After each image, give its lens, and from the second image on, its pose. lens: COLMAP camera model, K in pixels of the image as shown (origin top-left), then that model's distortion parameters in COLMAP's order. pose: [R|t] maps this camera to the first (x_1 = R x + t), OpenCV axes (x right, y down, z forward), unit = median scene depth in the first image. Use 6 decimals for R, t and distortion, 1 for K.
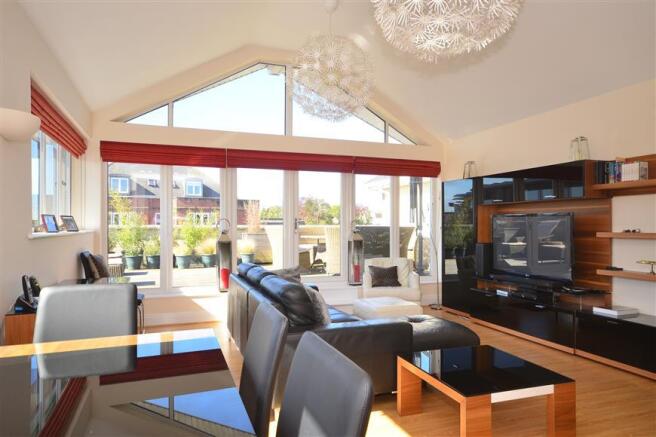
lens RADIAL K [[451.0, 0, 329.0], [0, 451.0, 220.1], [0, 0, 1]] dist [-0.006261, -0.000189]
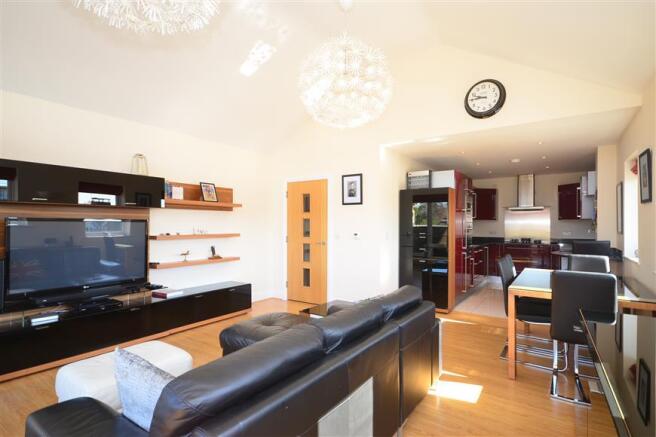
lens RADIAL K [[335.6, 0, 329.2], [0, 335.6, 221.6], [0, 0, 1]] dist [-0.001911, -0.000064]
pose [[-0.600916, 0.006328, 0.799287, -0.466164], [-0.013745, 0.999739, -0.018249, -0.002514], [-0.799194, -0.021952, -0.600672, 1.226820]]
